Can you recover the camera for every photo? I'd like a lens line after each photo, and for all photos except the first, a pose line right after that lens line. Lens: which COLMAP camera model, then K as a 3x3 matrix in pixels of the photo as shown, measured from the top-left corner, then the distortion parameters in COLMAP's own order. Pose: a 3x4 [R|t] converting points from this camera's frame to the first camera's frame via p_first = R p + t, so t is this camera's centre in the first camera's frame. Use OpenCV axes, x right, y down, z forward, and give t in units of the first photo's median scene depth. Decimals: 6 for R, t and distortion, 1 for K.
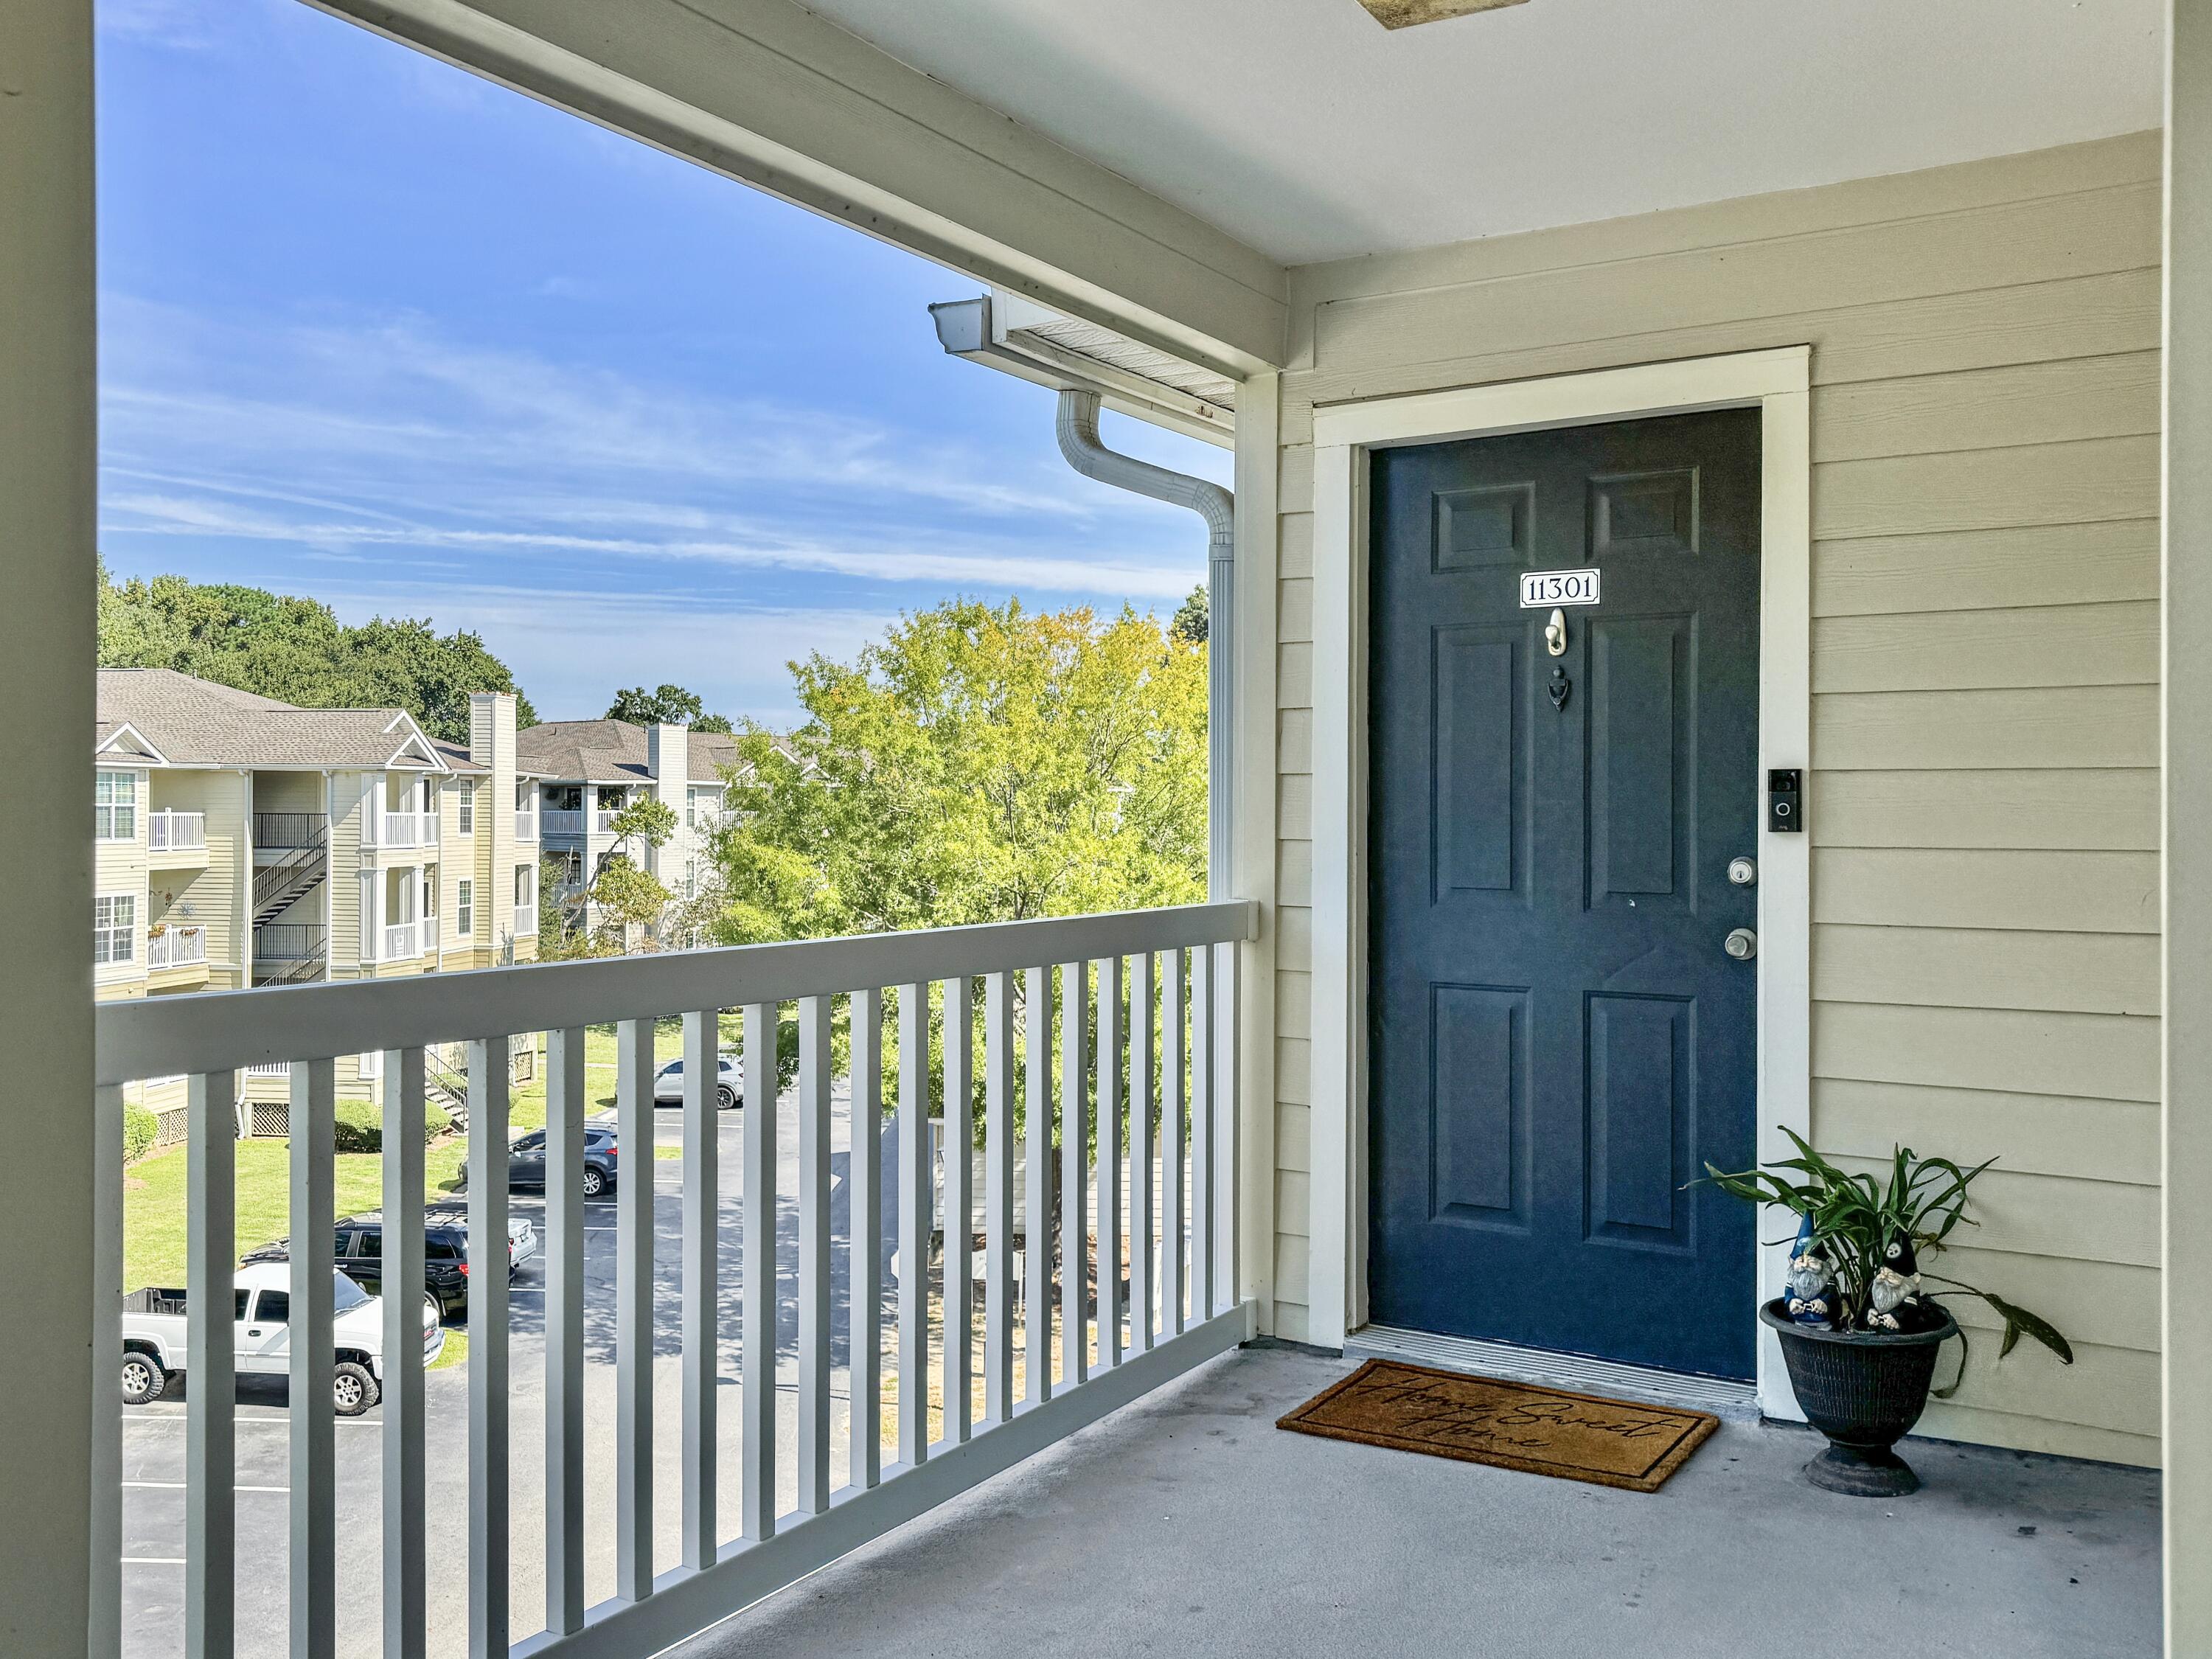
lens RADIAL K [[1919.7, 0, 1106.5], [0, 1919.7, 827.9], [0, 0, 1]] dist [0.003452, -0.013574]
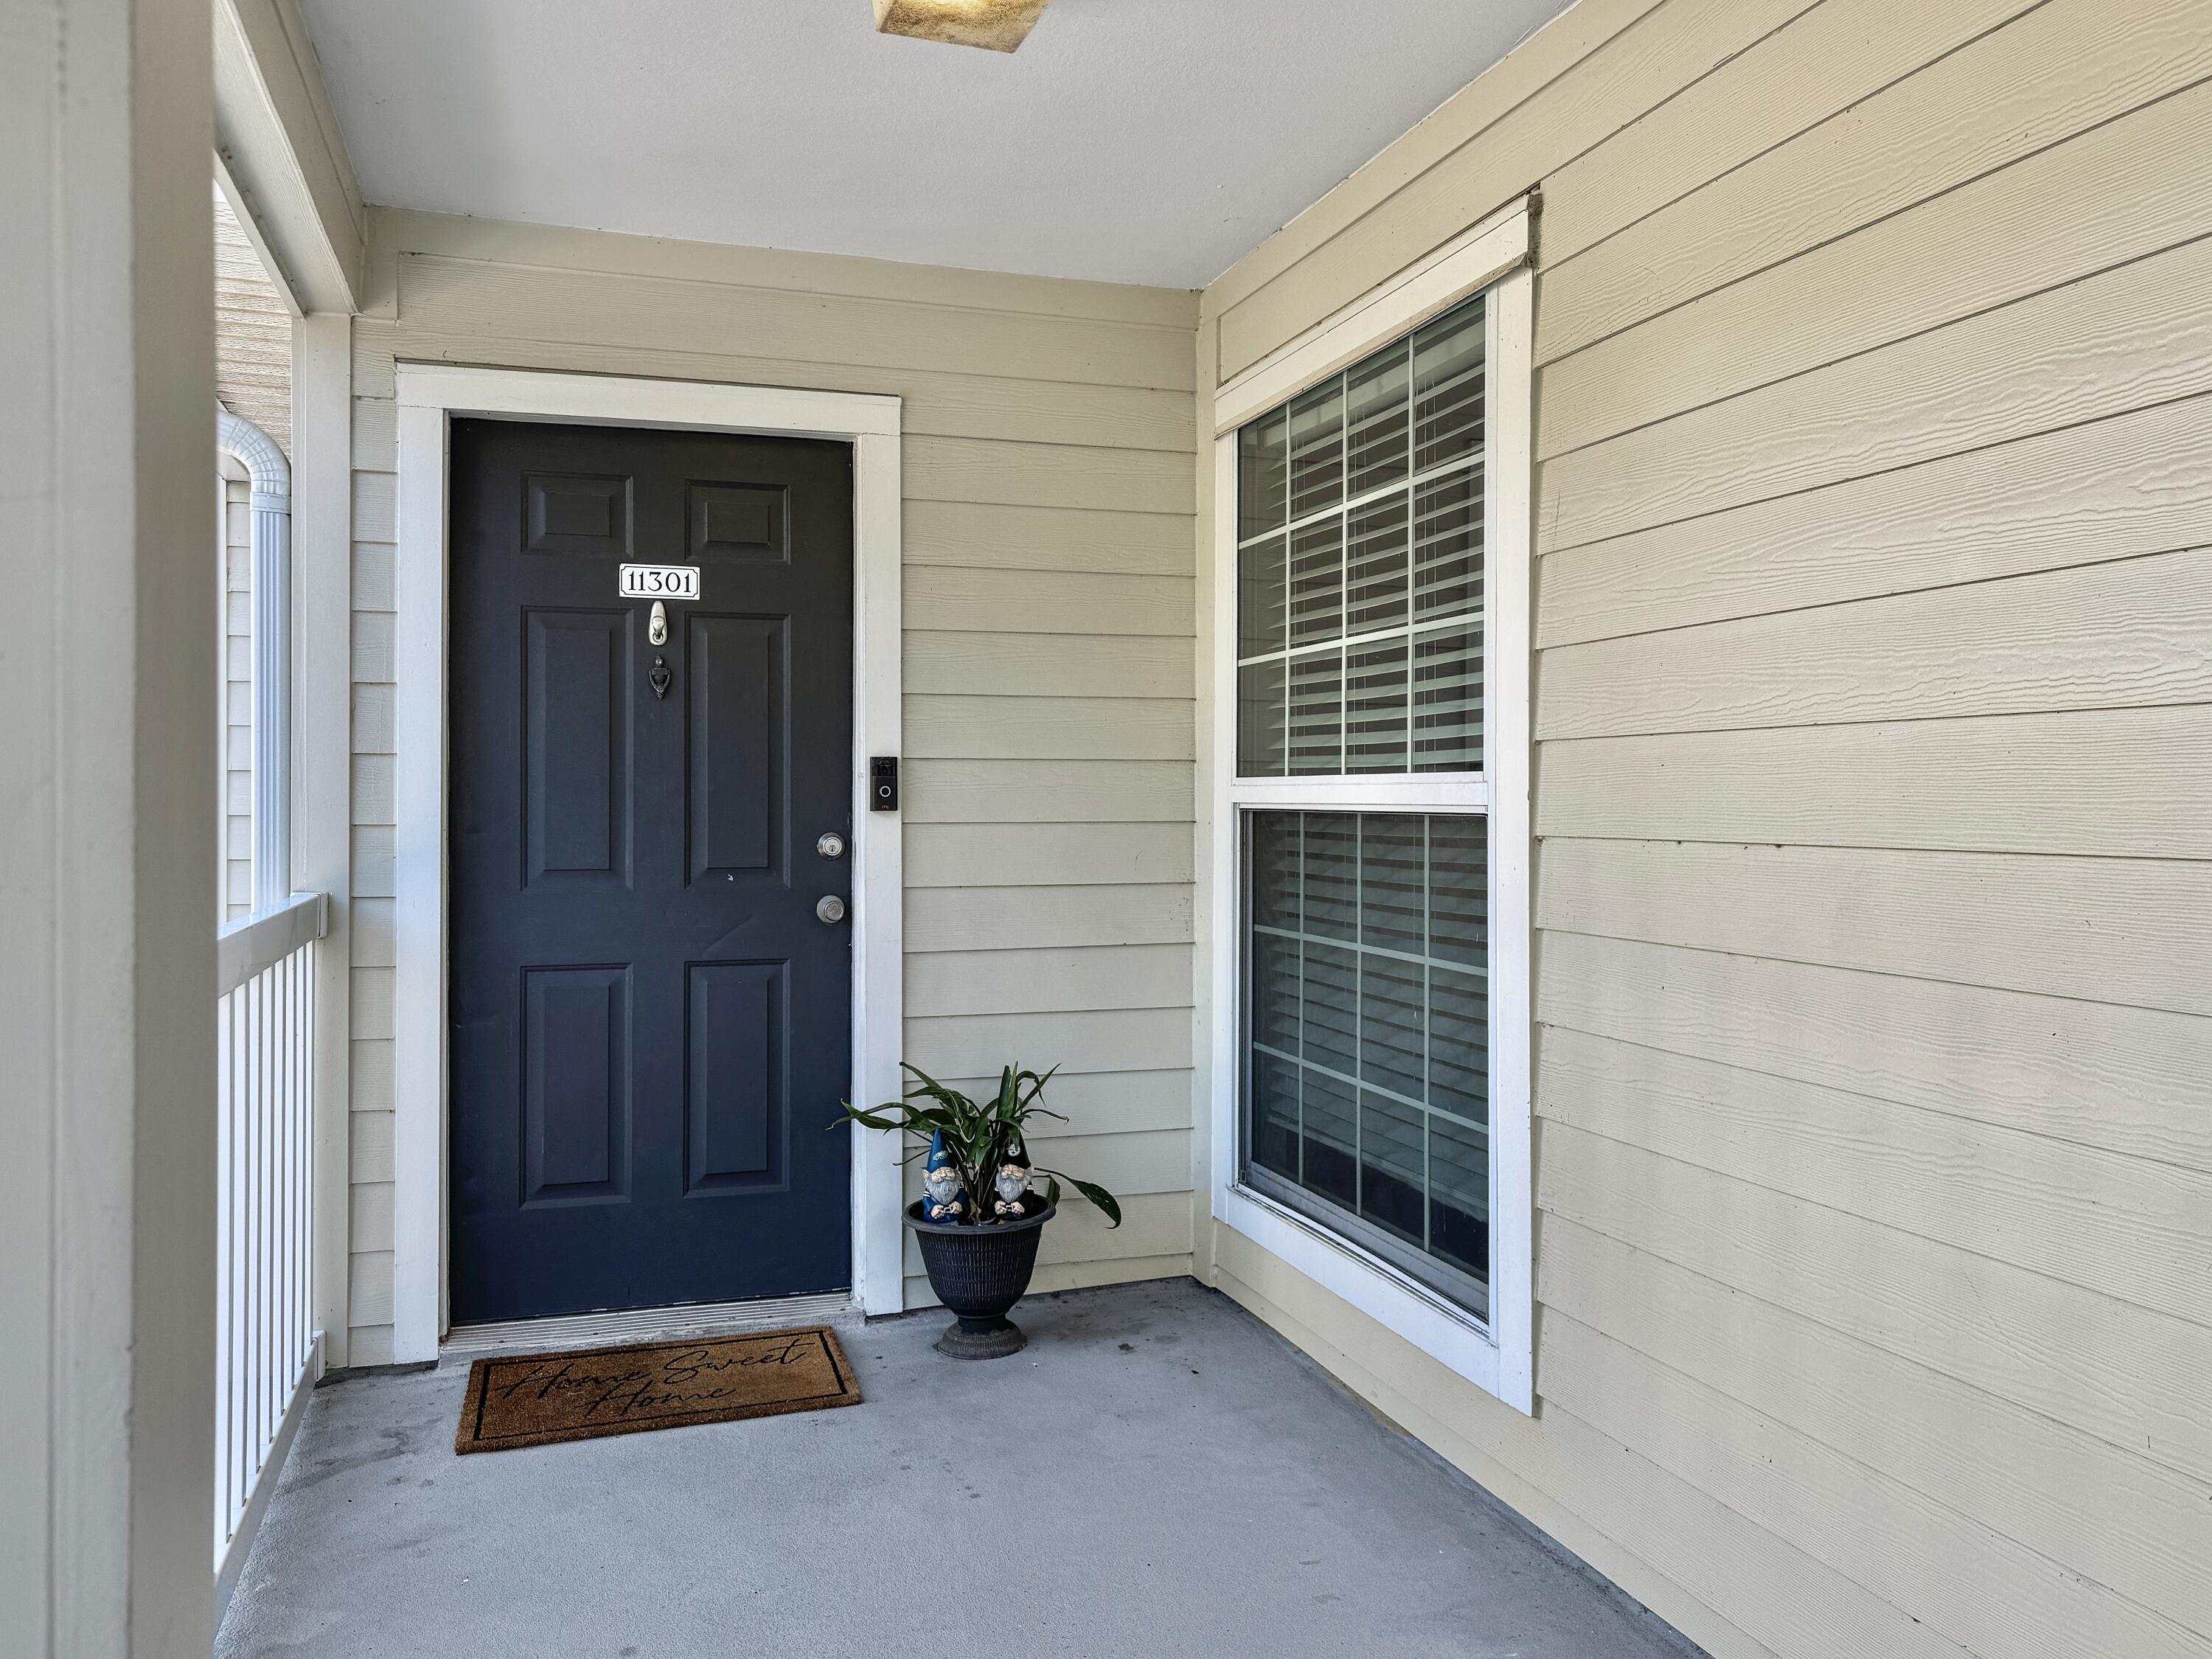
lens RADIAL K [[1664.5, 0, 1107.4], [0, 1664.5, 814.4], [0, 0, 1]] dist [0.014626, -0.017086]
pose [[0.647372, -0.010849, 0.762097, -0.313622], [0.009592, 0.999935, 0.006087, -0.000474], [-0.762114, 0.003370, 0.647434, 0.228757]]
